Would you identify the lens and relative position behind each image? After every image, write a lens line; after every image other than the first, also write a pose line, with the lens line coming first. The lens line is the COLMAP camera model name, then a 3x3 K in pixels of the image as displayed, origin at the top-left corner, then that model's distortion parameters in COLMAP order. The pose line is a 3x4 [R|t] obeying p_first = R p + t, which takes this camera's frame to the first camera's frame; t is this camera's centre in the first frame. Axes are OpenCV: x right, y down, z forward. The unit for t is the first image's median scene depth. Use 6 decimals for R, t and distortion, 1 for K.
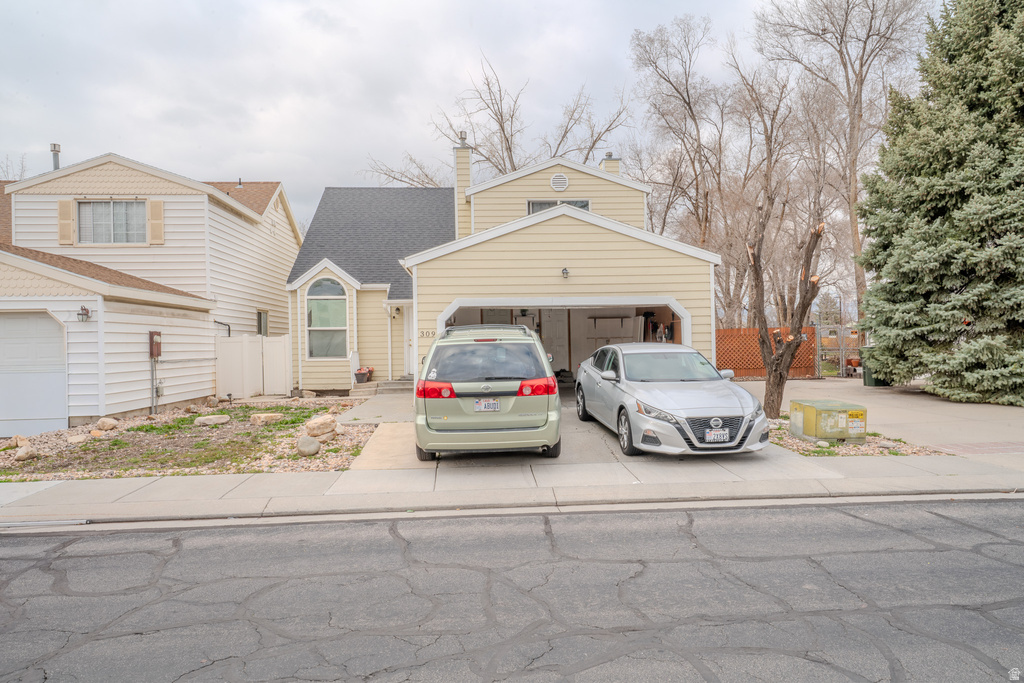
lens RADIAL K [[667.9, 0, 513.1], [0, 667.9, 342.1], [0, 0, 1]] dist [0.025358, 0.001291]
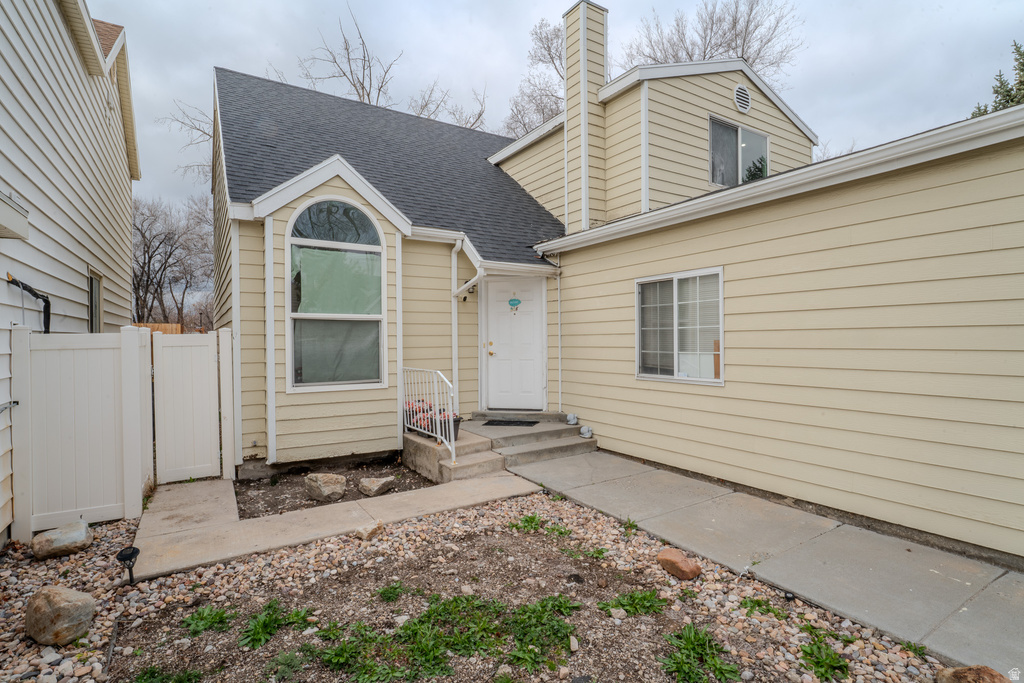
lens RADIAL K [[500.9, 0, 513.0], [0, 500.9, 341.4], [0, 0, 1]] dist [-0.005957, -0.001851]
pose [[0.873979, 0.006723, 0.485917, -0.345732], [-0.008864, 0.999958, 0.002108, -0.005983], [-0.485883, -0.006150, 0.874002, 0.675887]]
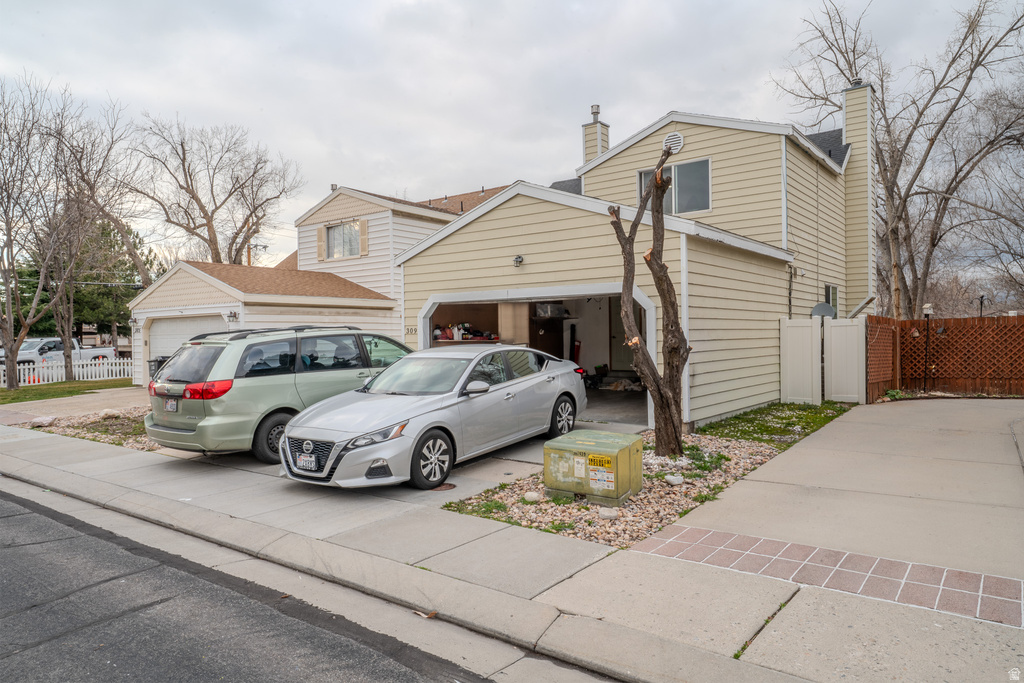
lens RADIAL K [[667.9, 0, 509.1], [0, 667.9, 339.7], [0, 0, 1]] dist [0.025358, 0.001291]
pose [[0.757041, 0.009911, -0.653292, 0.450384], [0.002444, 0.999835, 0.018000, -0.011669], [0.653363, -0.015223, 0.756892, 0.232655]]
